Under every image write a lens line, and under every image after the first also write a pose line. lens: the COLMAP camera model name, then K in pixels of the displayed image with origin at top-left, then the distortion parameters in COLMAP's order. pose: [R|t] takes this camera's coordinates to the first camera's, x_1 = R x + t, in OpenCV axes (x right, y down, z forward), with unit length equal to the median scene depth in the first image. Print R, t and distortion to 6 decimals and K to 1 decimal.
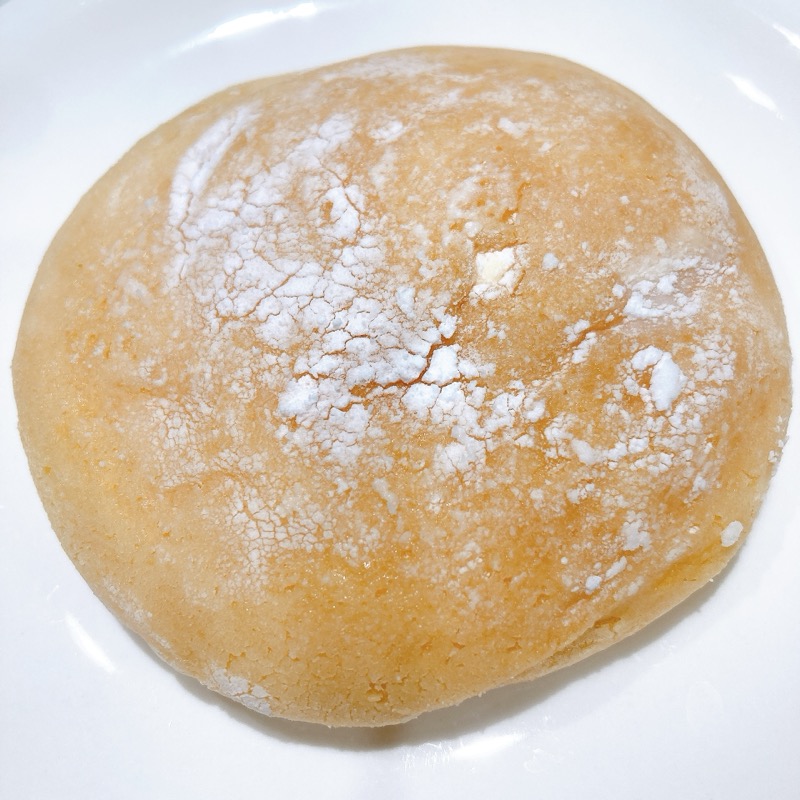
lens RADIAL K [[4652.4, 0, 396.8], [0, 4652.4, 403.3], [0, 0, 1]] dist [3.472148, 0.000000]
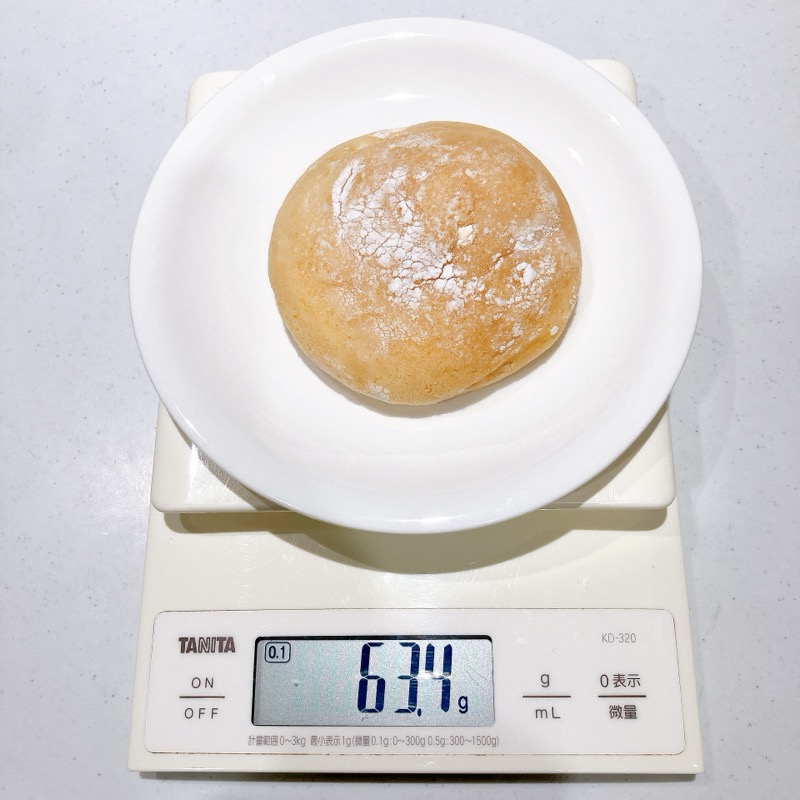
lens RADIAL K [[4652.4, 0, 402.8], [0, 4652.4, 402.3], [0, 0, 1]] dist [3.472148, 0.000000]
pose [[0.999401, -0.034005, 0.006398, -0.031716], [0.033808, 0.999016, 0.028707, -0.009736], [-0.007368, -0.028474, 0.999567, -1.495547]]
